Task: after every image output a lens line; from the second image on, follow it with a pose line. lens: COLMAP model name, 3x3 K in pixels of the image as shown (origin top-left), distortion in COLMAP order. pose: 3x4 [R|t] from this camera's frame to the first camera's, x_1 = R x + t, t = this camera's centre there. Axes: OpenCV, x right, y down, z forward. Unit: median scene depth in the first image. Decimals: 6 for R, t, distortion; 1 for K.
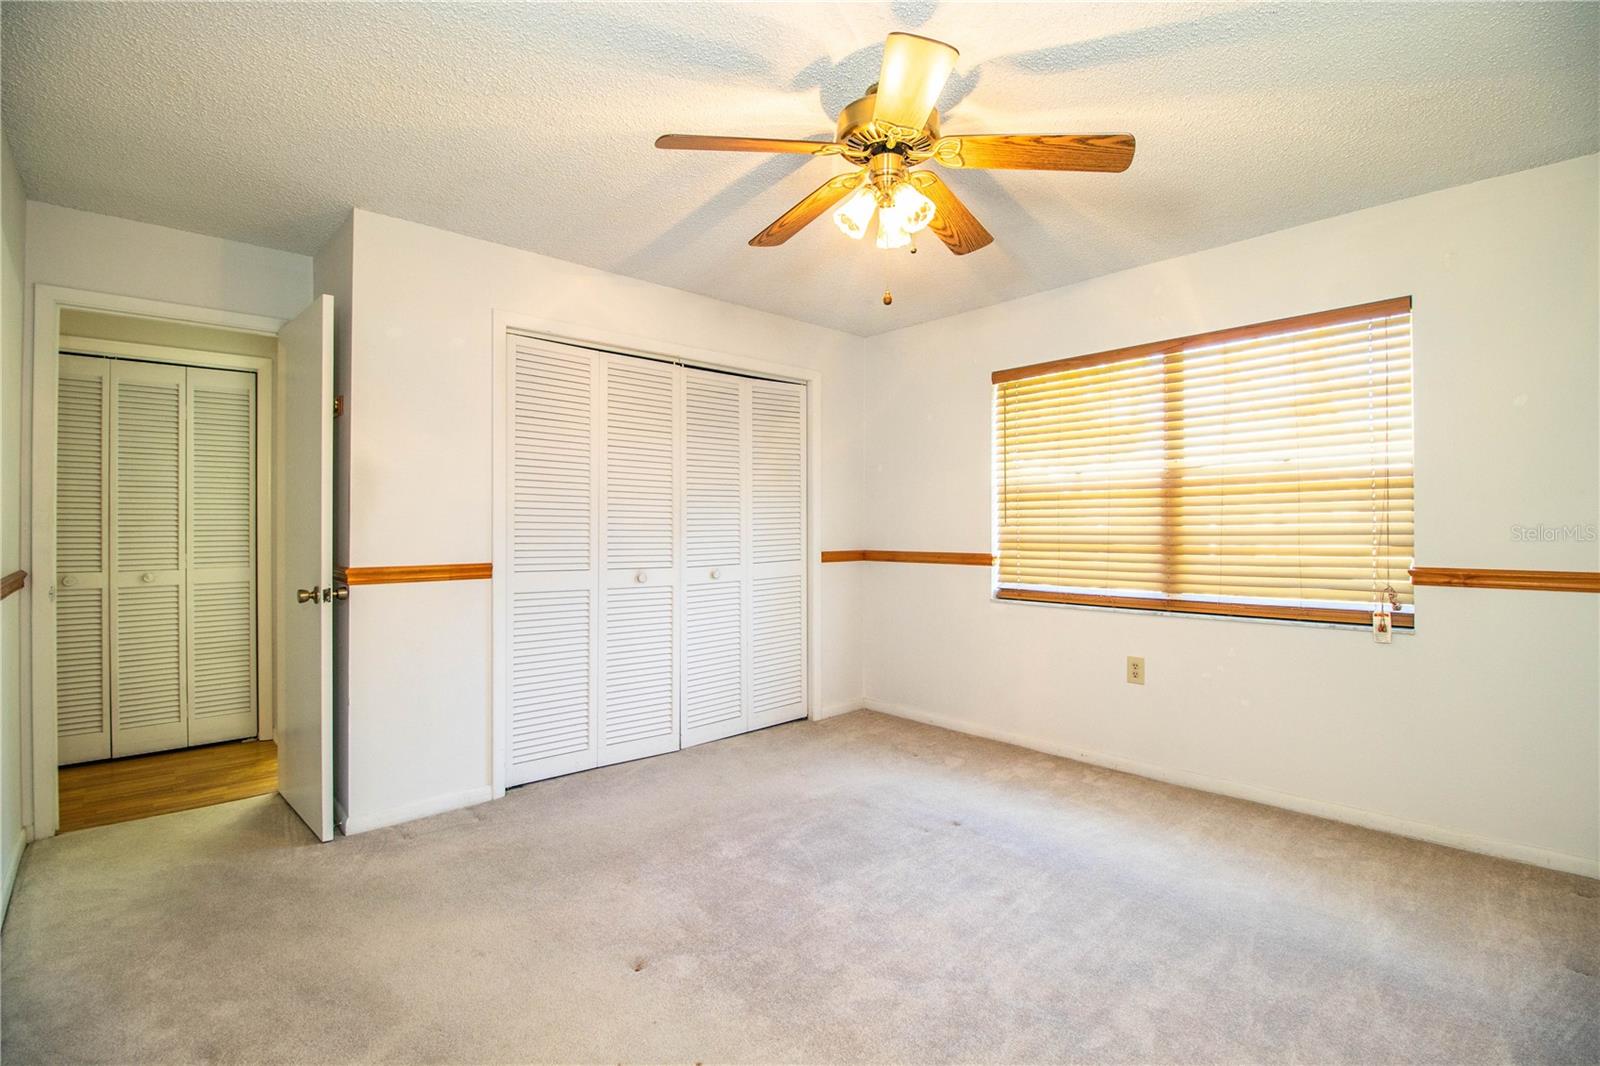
lens RADIAL K [[739.5, 0, 804.3], [0, 739.5, 548.8], [0, 0, 1]] dist [-0.000171, -0.000049]
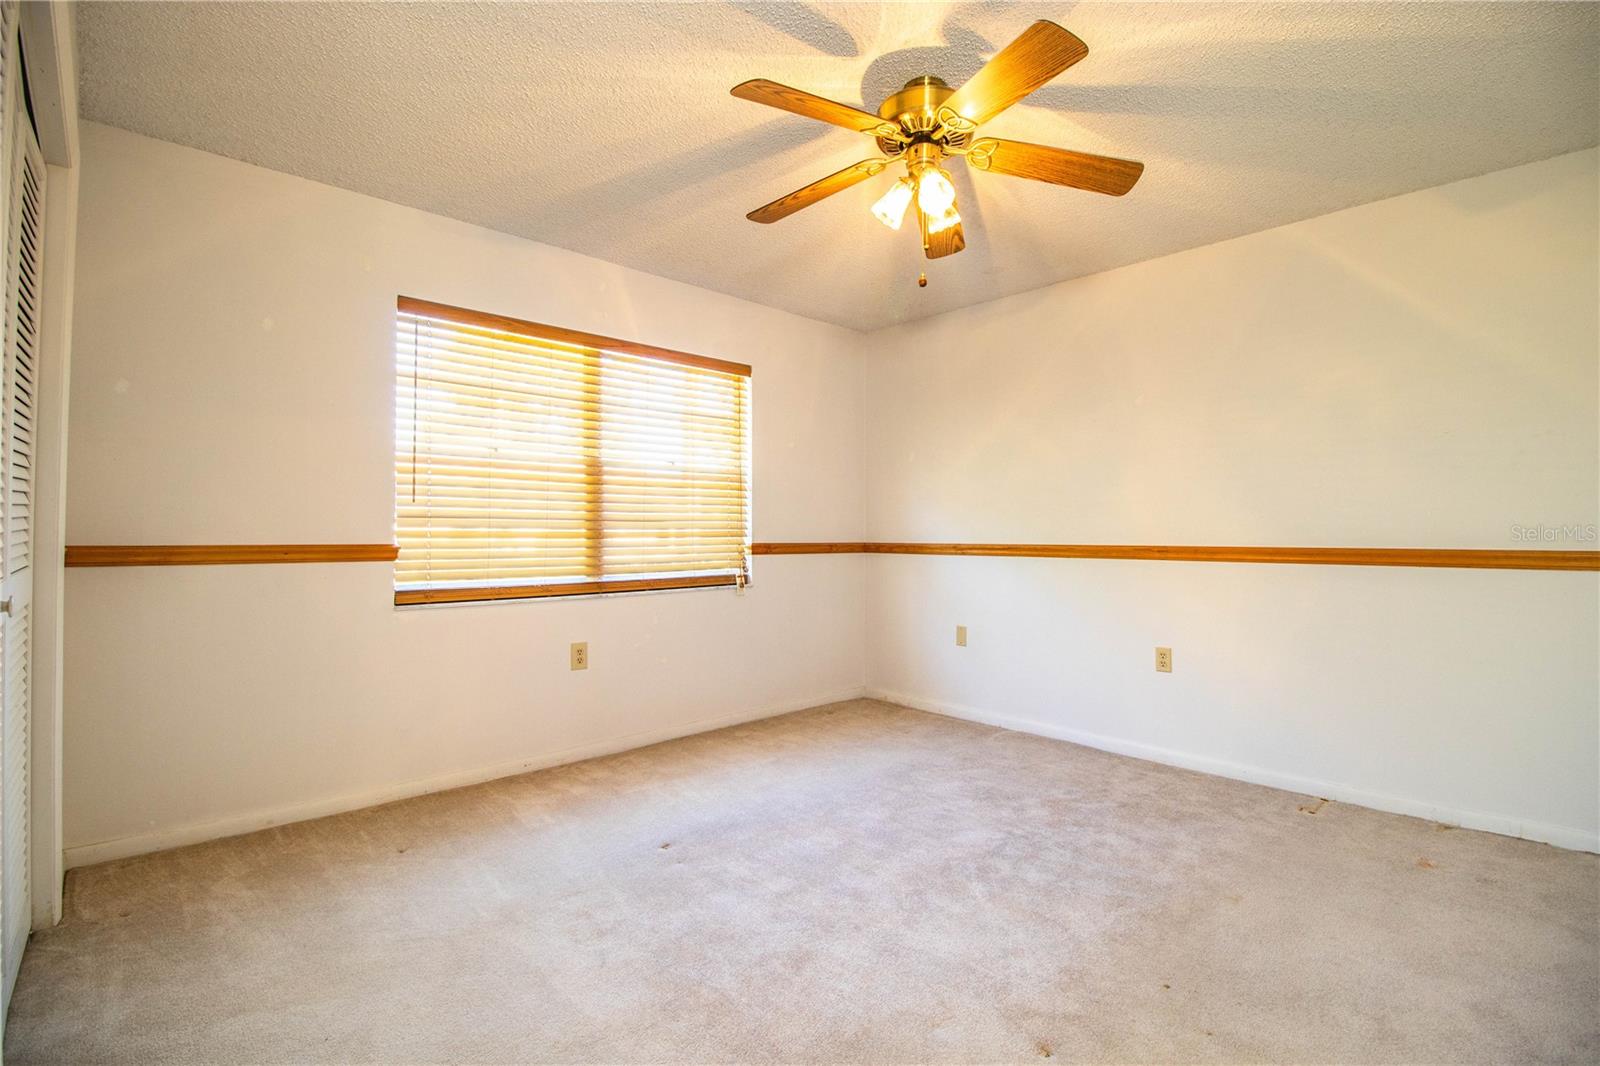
lens RADIAL K [[750.0, 0, 806.8], [0, 750.0, 514.6], [0, 0, 1]] dist [-0.001508, -0.000195]
pose [[-0.011286, 0.007471, 0.999908, -0.575442], [0.003967, 0.999965, -0.007426, -0.017889], [-0.999928, 0.003883, -0.011315, 0.711301]]
